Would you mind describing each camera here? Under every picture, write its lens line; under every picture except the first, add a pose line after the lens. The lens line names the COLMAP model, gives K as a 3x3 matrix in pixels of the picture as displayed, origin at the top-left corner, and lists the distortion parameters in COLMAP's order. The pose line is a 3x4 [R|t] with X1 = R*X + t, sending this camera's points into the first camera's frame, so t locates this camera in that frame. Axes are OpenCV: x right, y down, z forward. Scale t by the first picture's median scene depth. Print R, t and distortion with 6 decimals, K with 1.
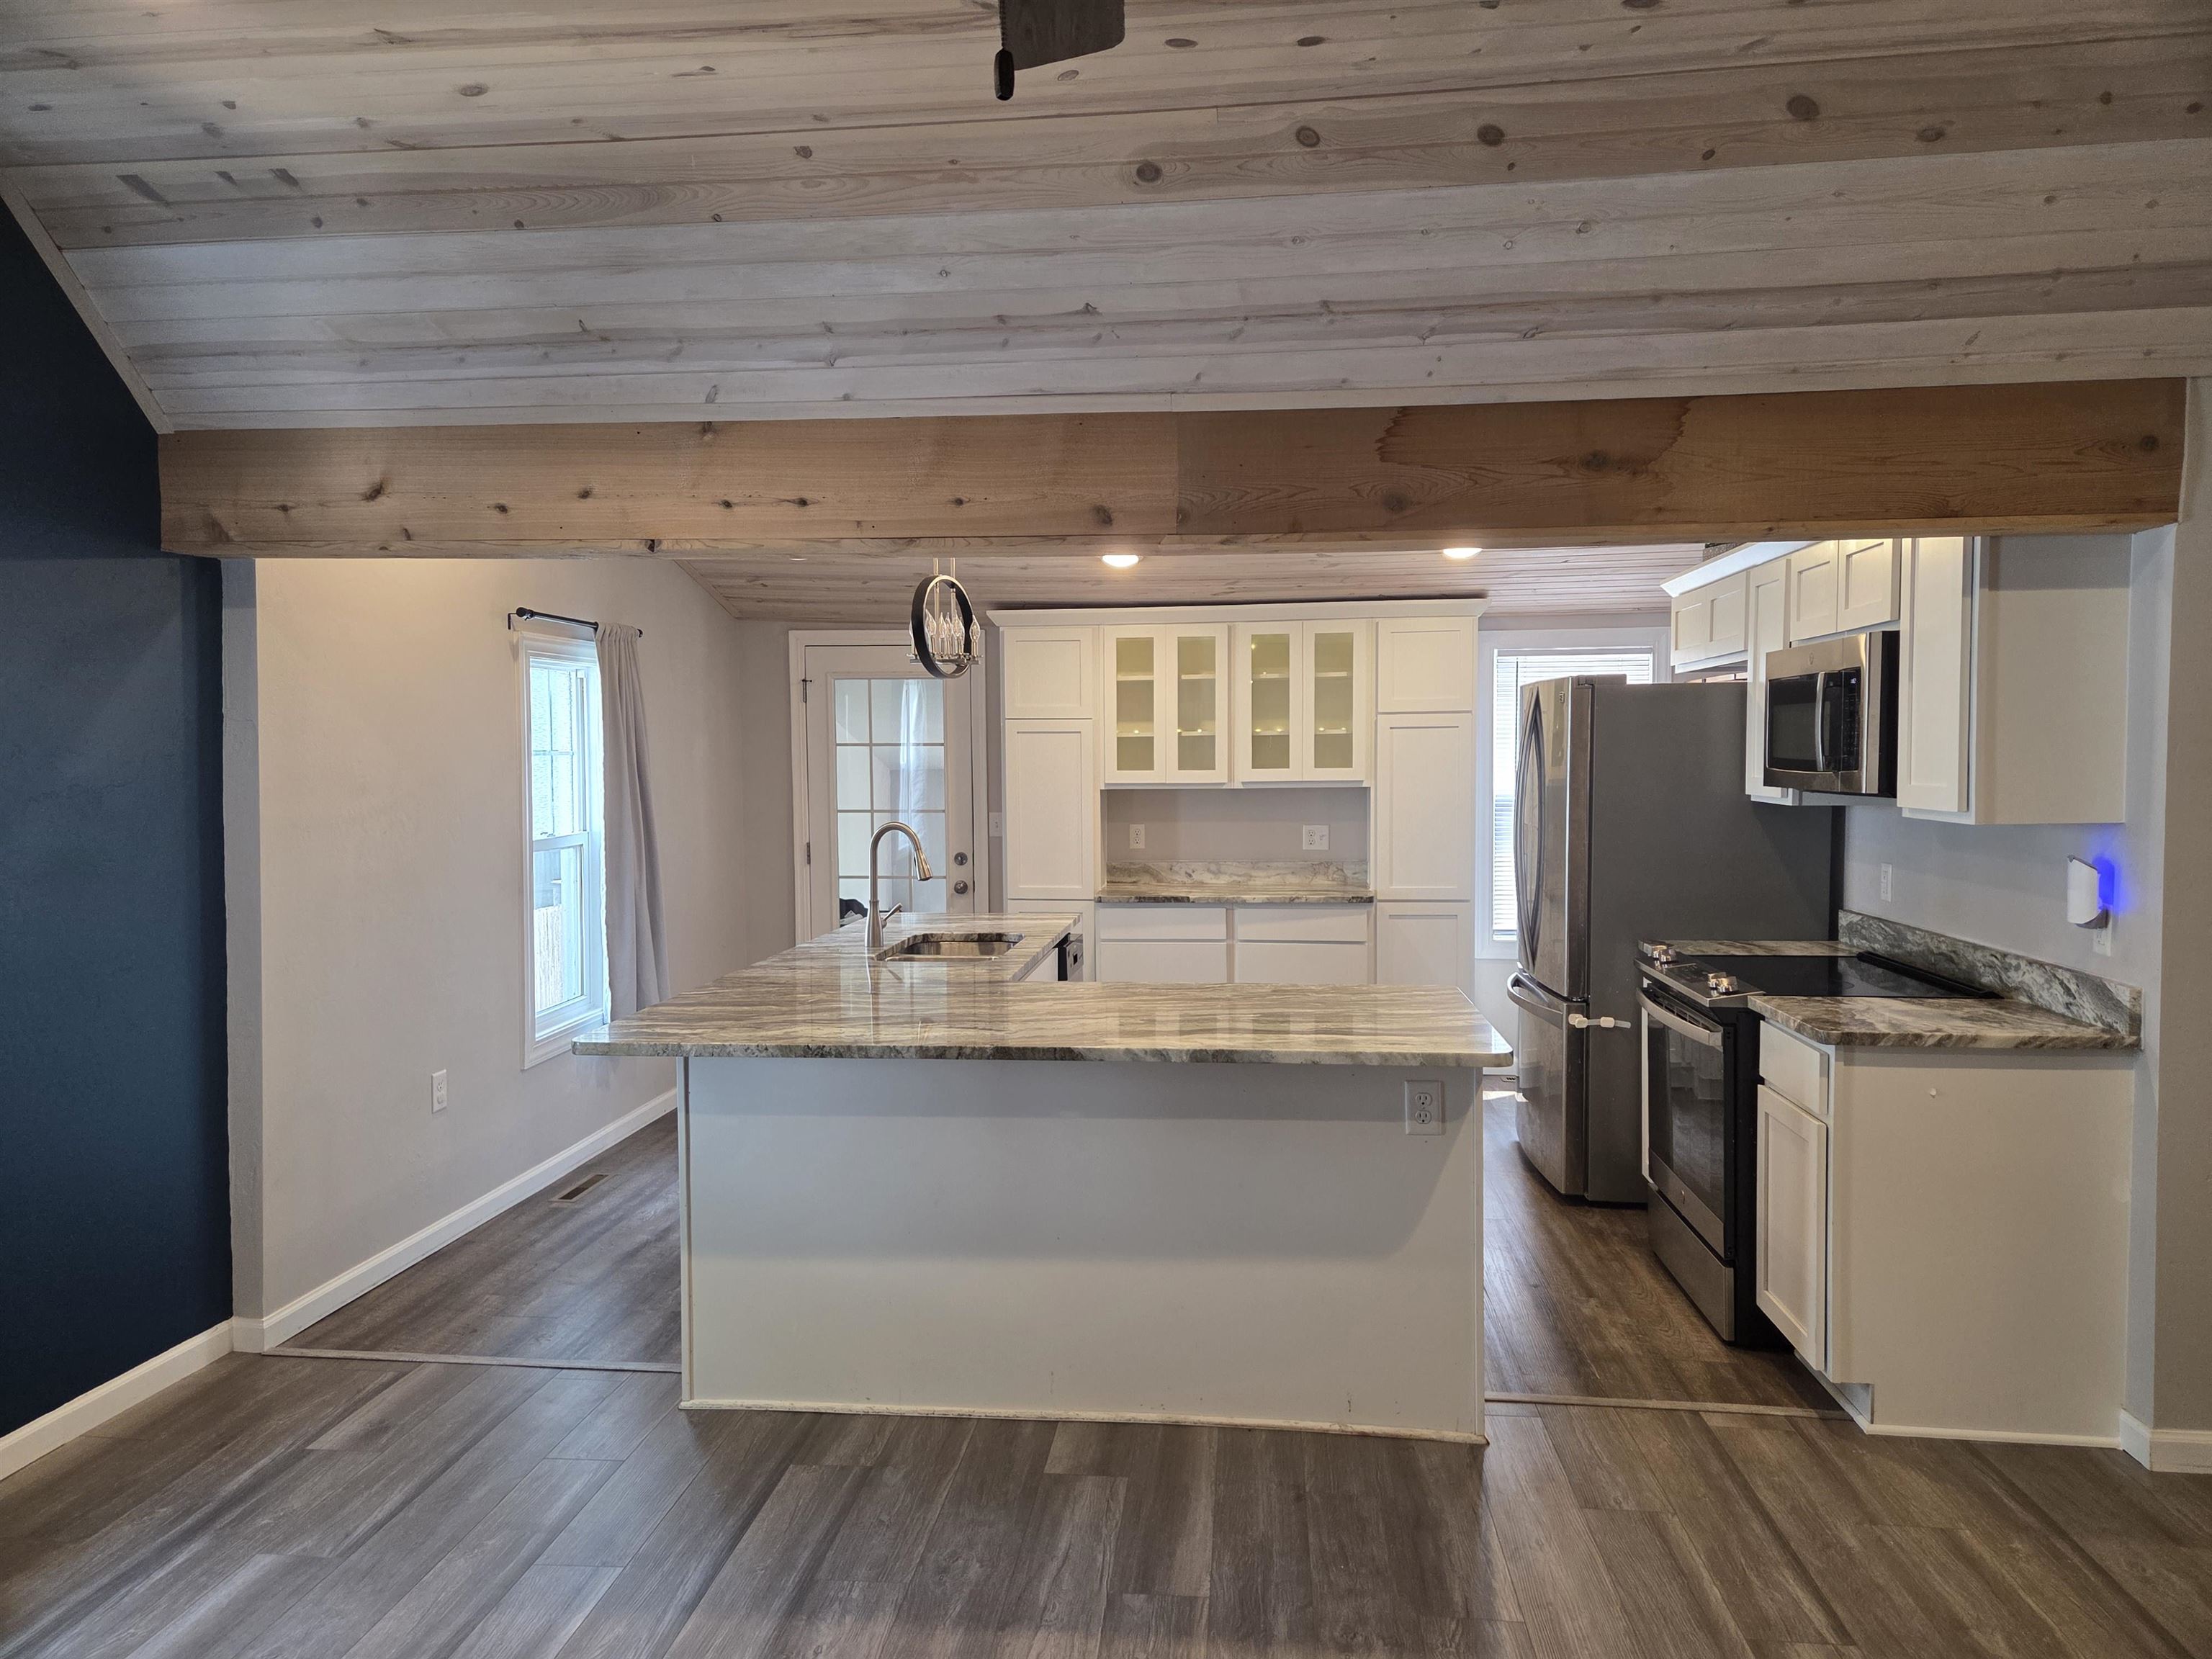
lens RADIAL K [[1457.5, 0, 1096.5], [0, 1457.5, 853.2], [0, 0, 1]] dist [0.081481, -0.064542]
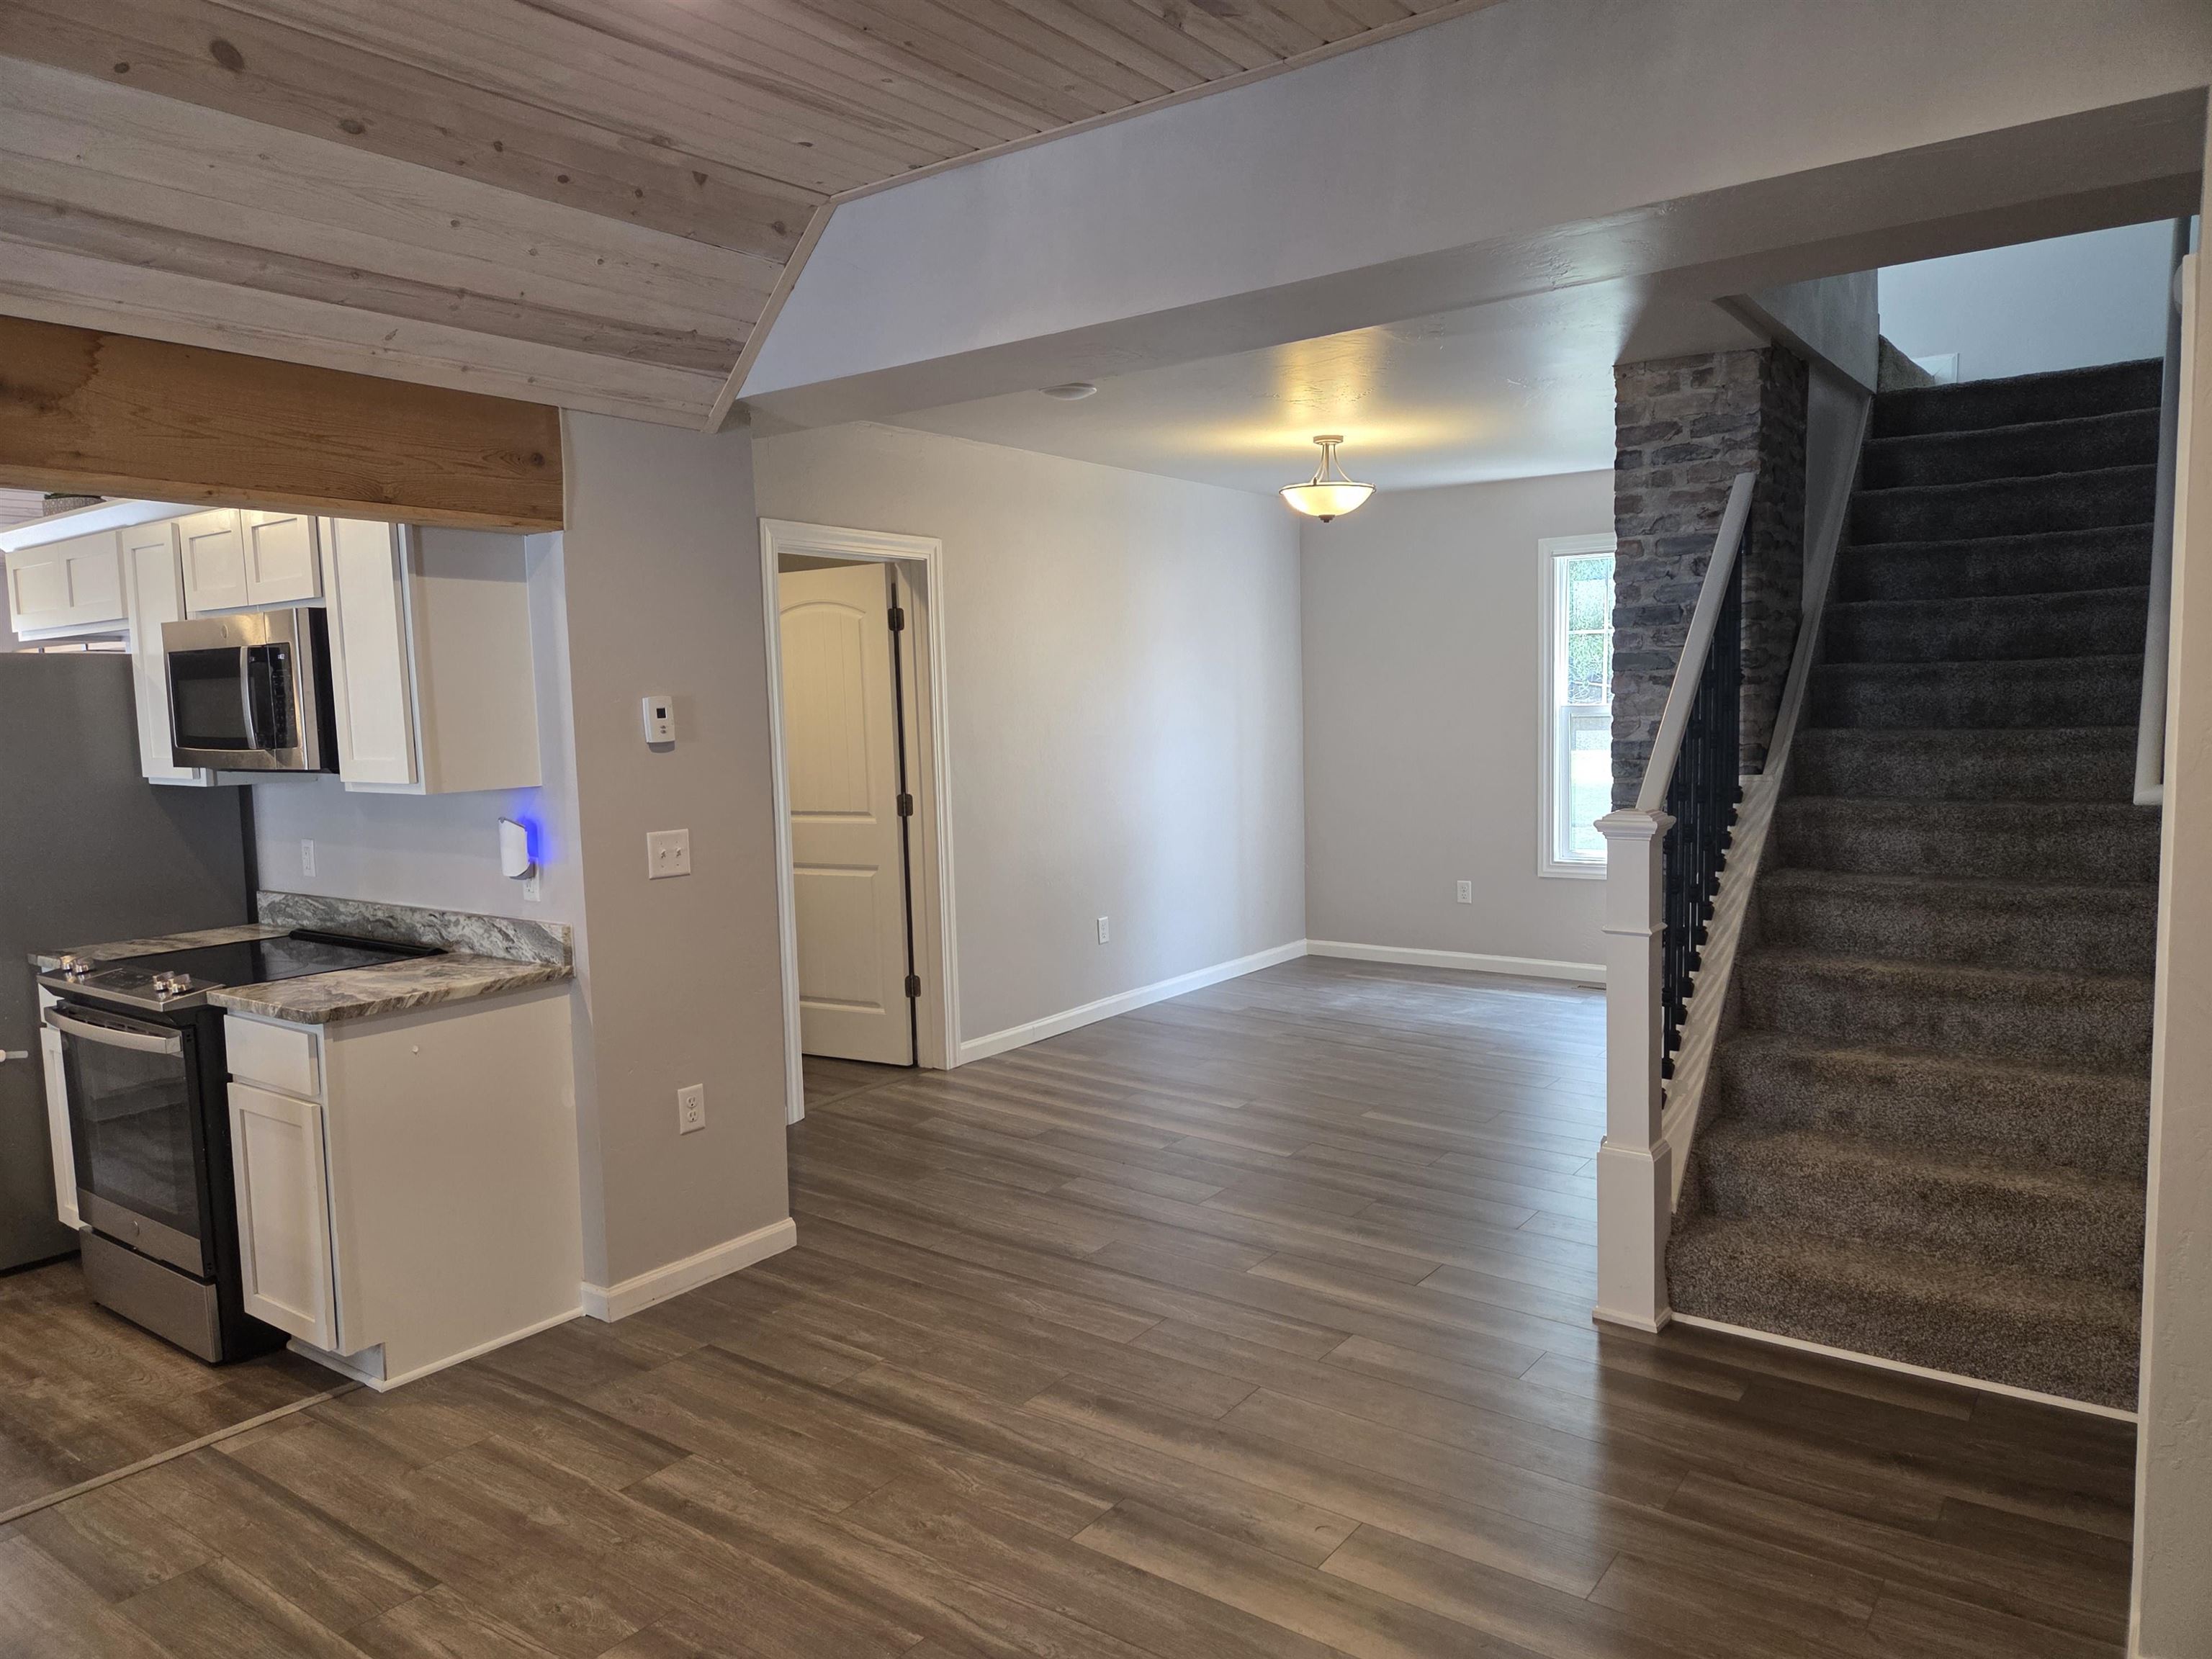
lens RADIAL K [[1457.5, 0, 1096.5], [0, 1457.5, 853.2], [0, 0, 1]] dist [0.081481, -0.064542]
pose [[0.524245, -0.094356, 0.846324, -0.056063], [0.080356, 0.994889, 0.061144, -0.003277], [-0.847768, 0.035953, 0.529147, 0.025109]]
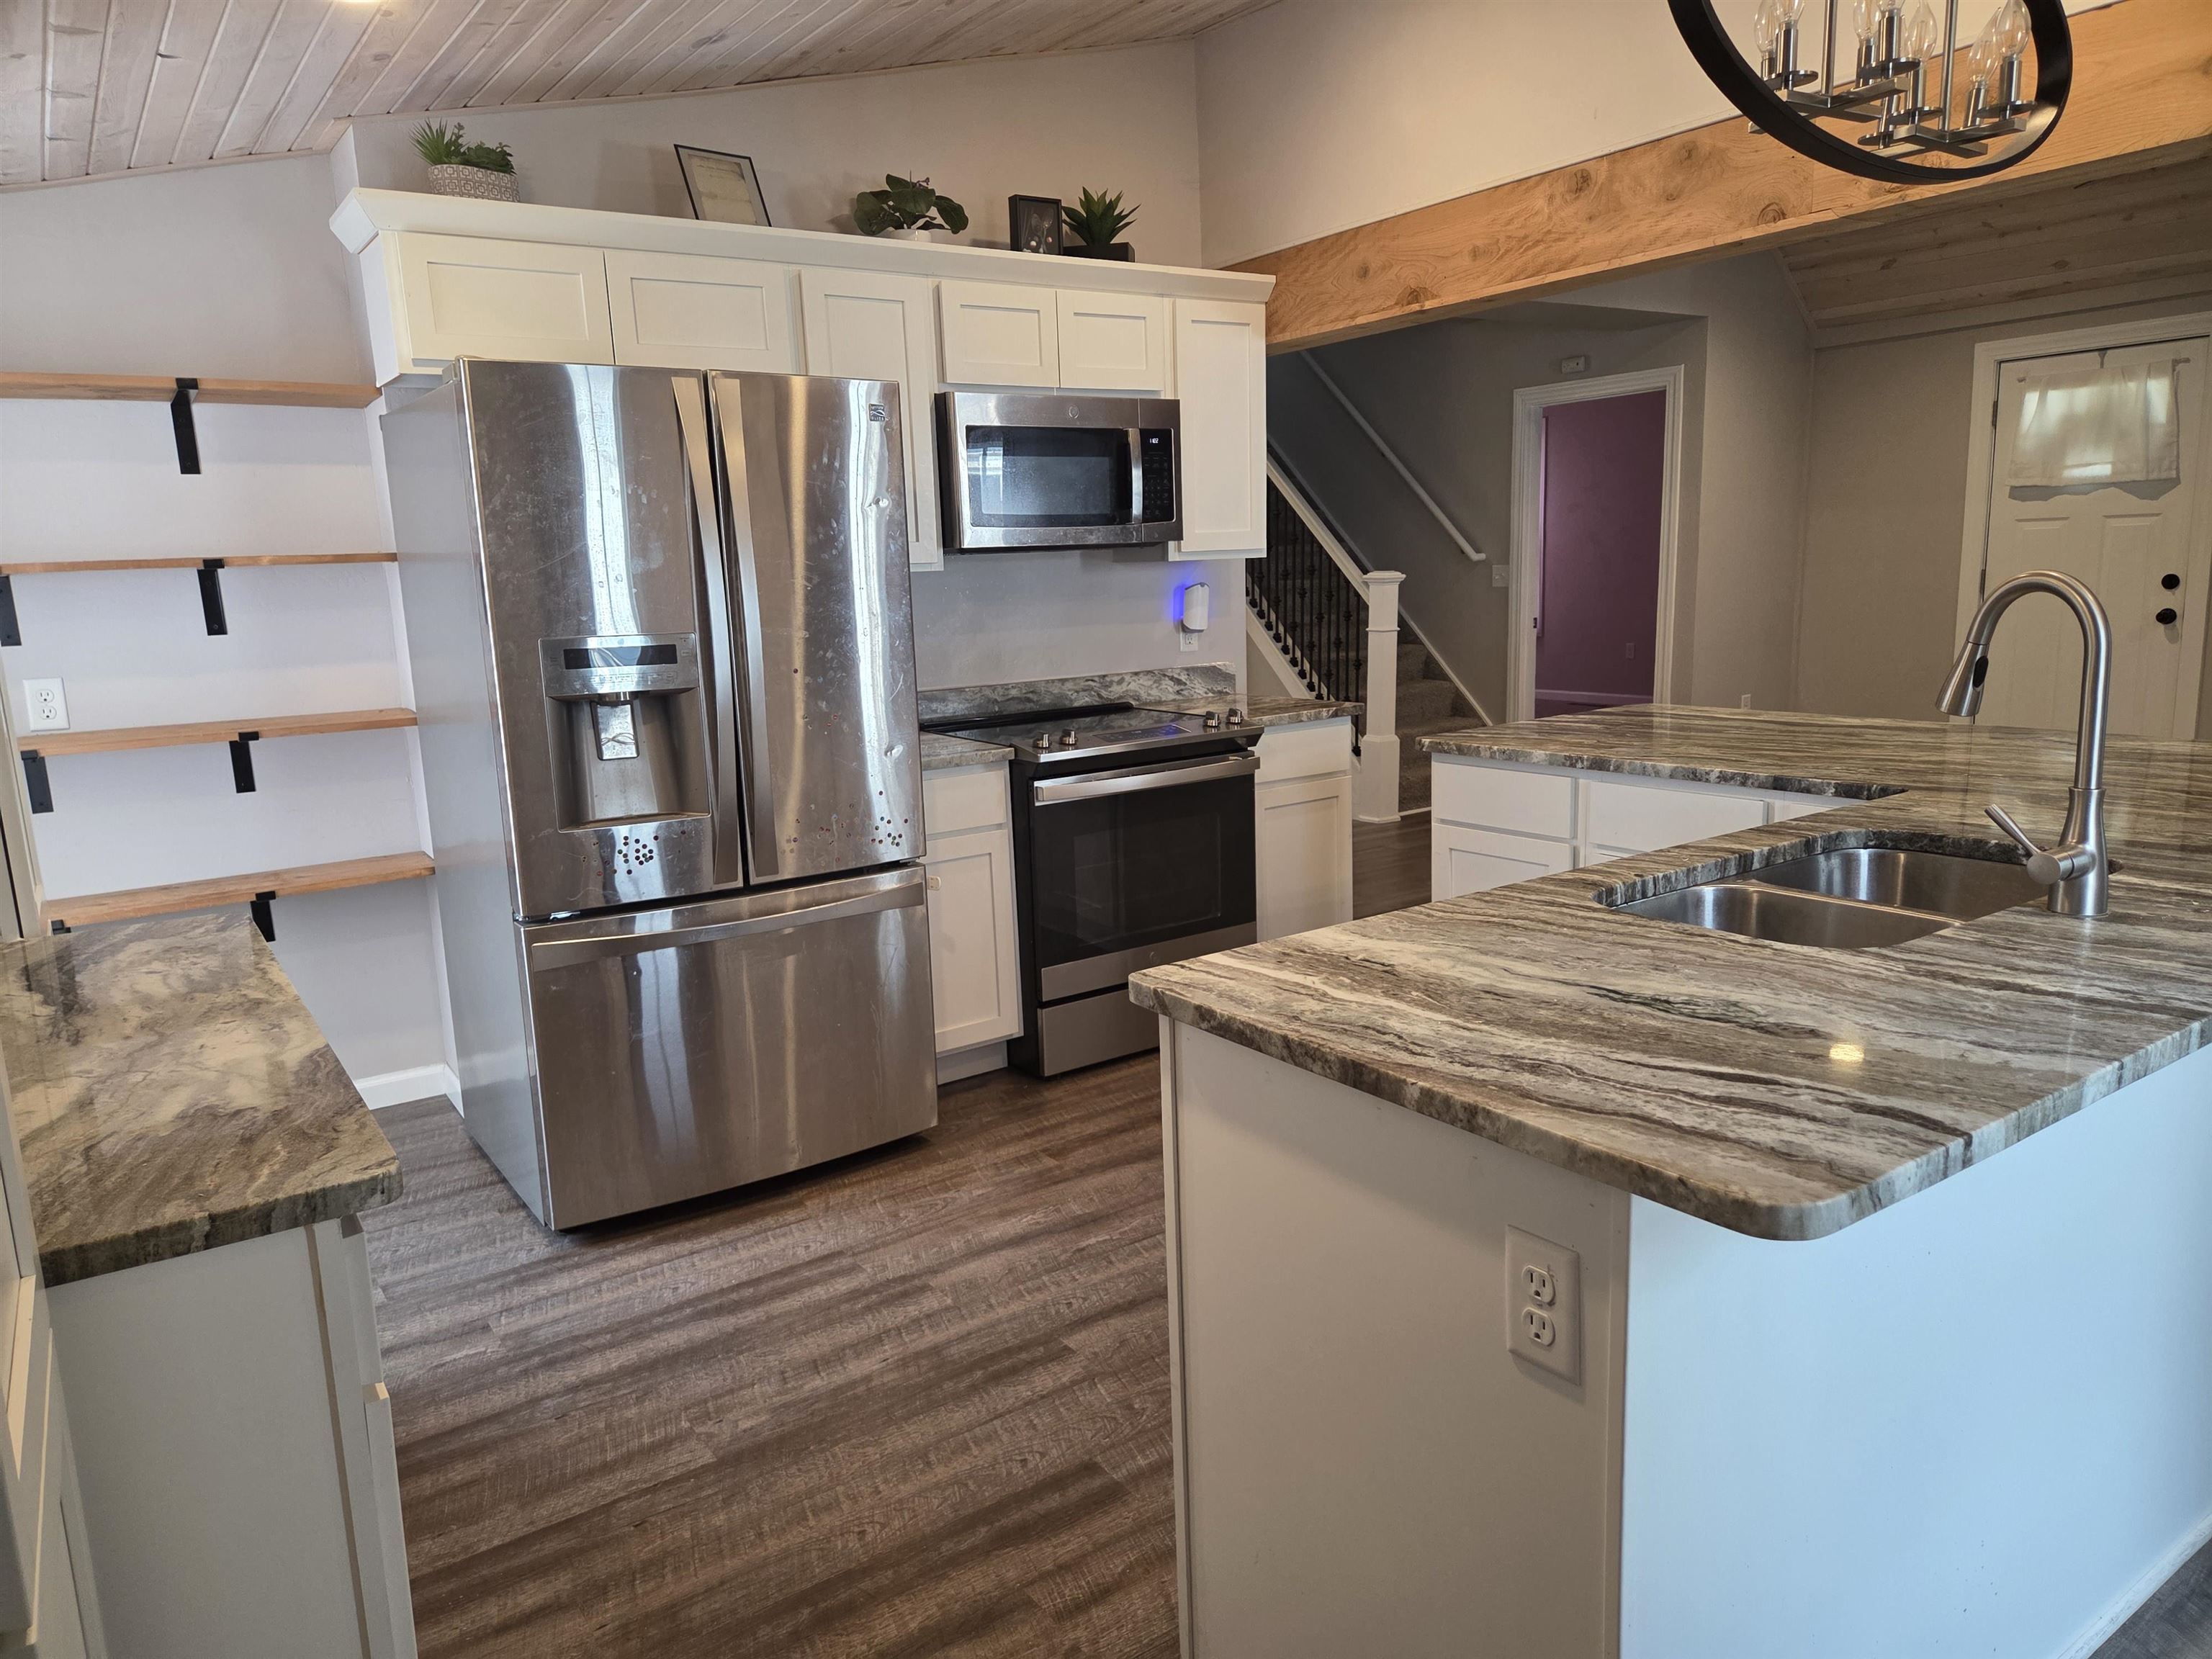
lens RADIAL K [[1457.5, 0, 1096.5], [0, 1457.5, 853.2], [0, 0, 1]] dist [0.081481, -0.064542]
pose [[-0.648668, -0.121505, 0.751310, -0.384765], [0.094375, 0.966713, 0.237823, -0.092783], [-0.755197, 0.225173, -0.615609, 2.029543]]
